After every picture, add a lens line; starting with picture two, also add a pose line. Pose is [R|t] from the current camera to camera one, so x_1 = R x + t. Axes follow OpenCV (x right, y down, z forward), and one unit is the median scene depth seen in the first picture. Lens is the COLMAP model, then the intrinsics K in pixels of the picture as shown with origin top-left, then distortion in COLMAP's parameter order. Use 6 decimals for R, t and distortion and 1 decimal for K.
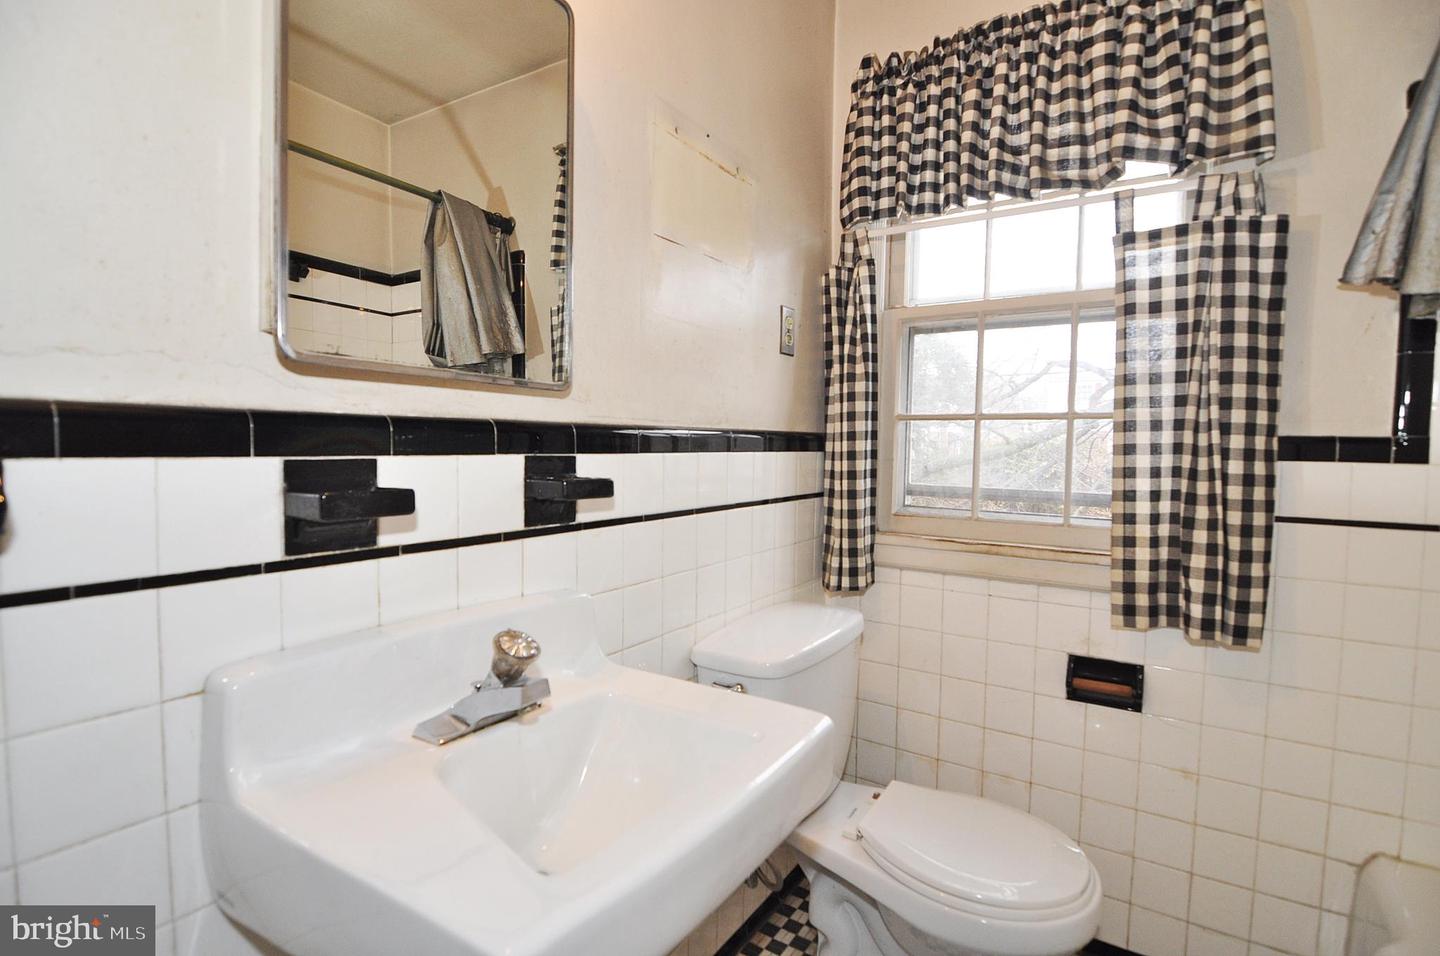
lens RADIAL K [[682.0, 0, 723.5], [0, 682.0, 485.4], [0, 0, 1]] dist [-0.012257, -0.008464]
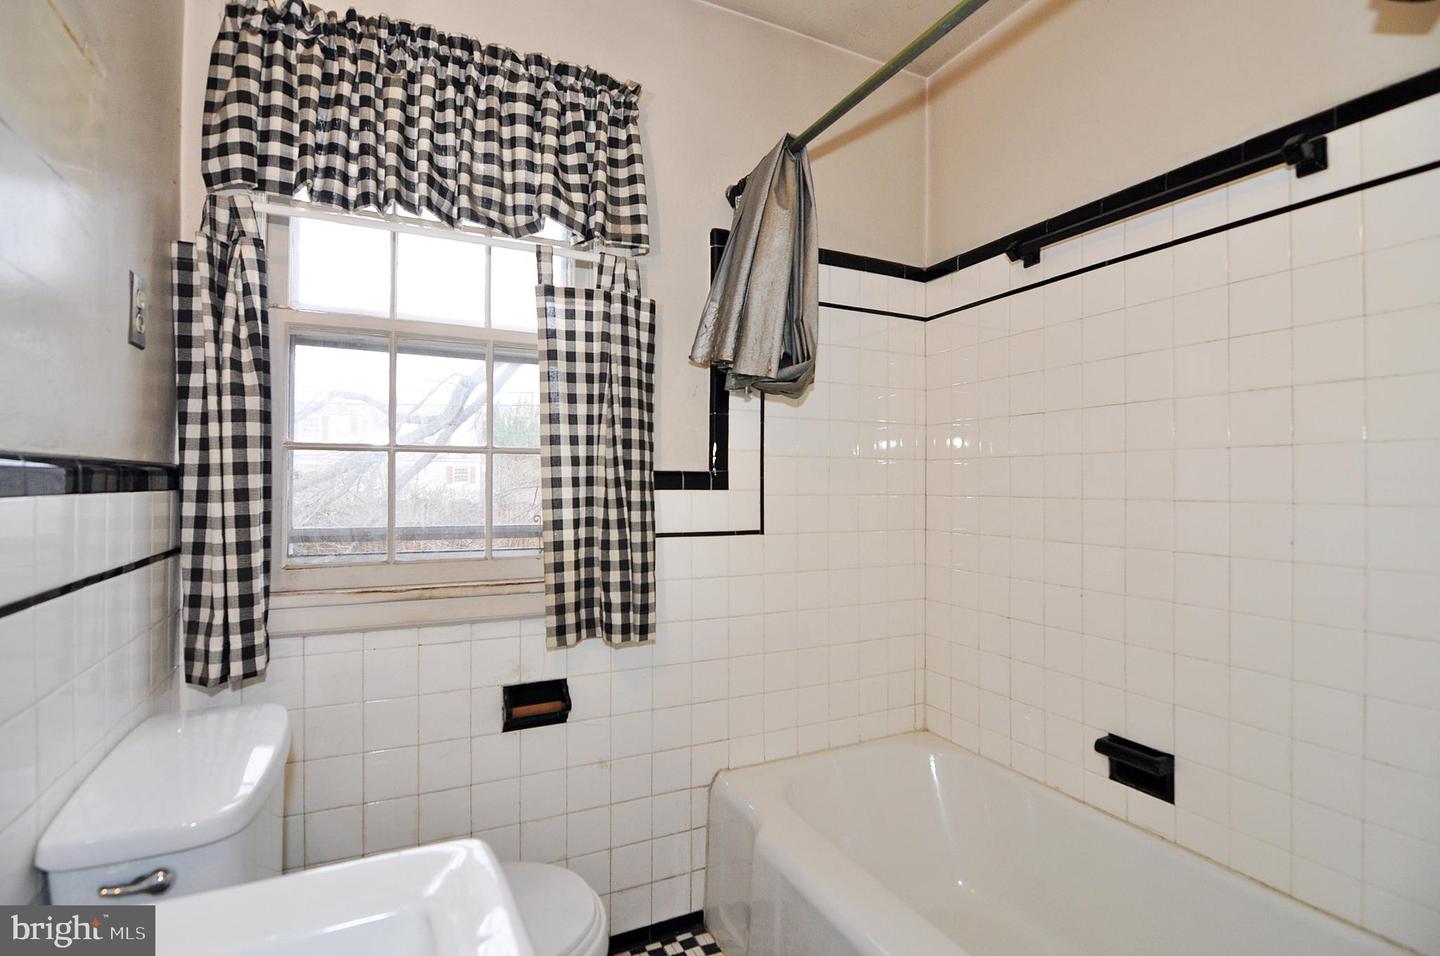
lens RADIAL K [[682.0, 0, 722.8], [0, 682.0, 482.6], [0, 0, 1]] dist [-0.012257, -0.008464]
pose [[0.512570, -0.011077, 0.858574, -0.194417], [0.055310, 0.998266, -0.020141, -0.015089], [-0.856862, 0.057812, 0.512293, 0.197278]]
